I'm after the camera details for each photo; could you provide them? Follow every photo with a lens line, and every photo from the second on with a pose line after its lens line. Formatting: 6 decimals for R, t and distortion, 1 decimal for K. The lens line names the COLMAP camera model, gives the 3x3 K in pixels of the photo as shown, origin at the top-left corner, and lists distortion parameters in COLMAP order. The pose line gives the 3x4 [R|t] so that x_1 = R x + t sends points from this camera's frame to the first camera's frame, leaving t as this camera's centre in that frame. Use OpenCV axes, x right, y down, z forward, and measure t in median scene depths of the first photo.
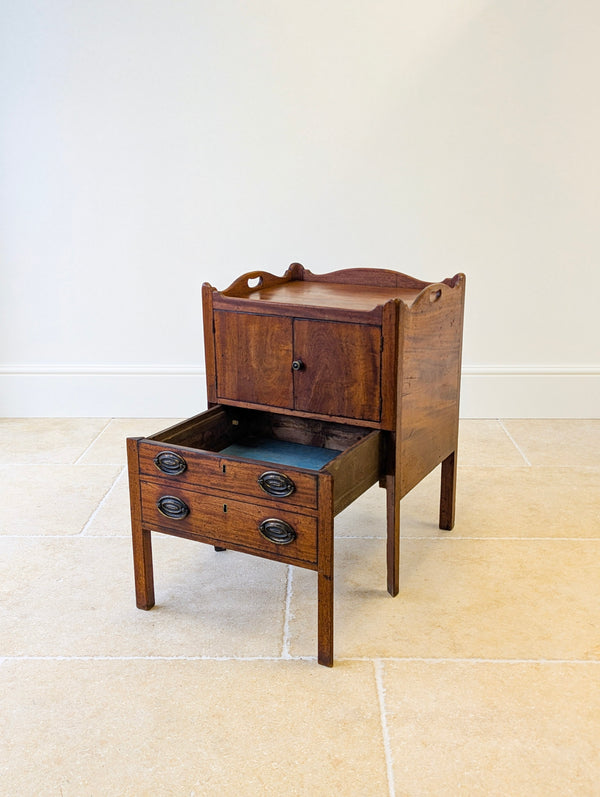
lens RADIAL K [[864.0, 0, 323.3], [0, 864.0, 396.1], [0, 0, 1]] dist [0.045805, 0.000000]
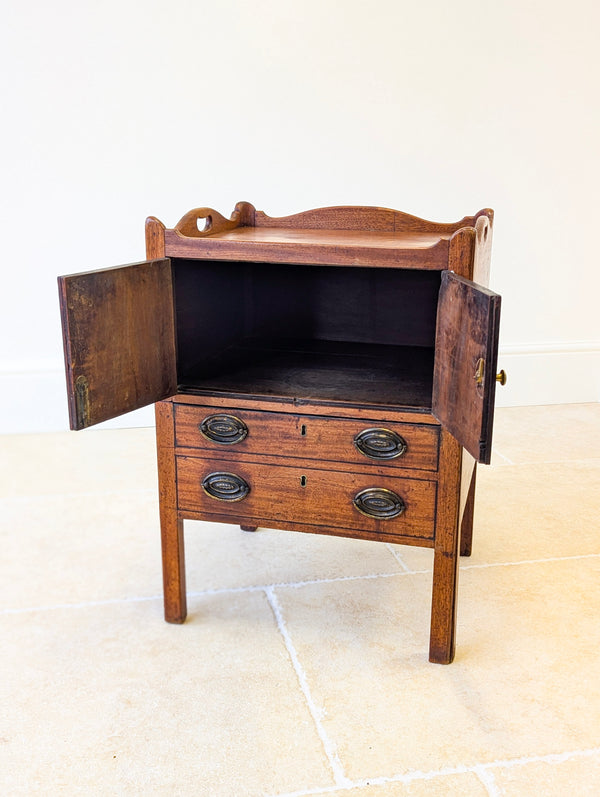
lens RADIAL K [[900.8, 0, 336.4], [0, 900.8, 416.7], [0, 0, 1]] dist [0.041684, 0.000000]
pose [[0.970433, -0.052804, 0.235523, -0.174819], [0.048466, 0.998532, 0.024174, 0.010280], [-0.236454, -0.012044, 0.971568, 0.315255]]
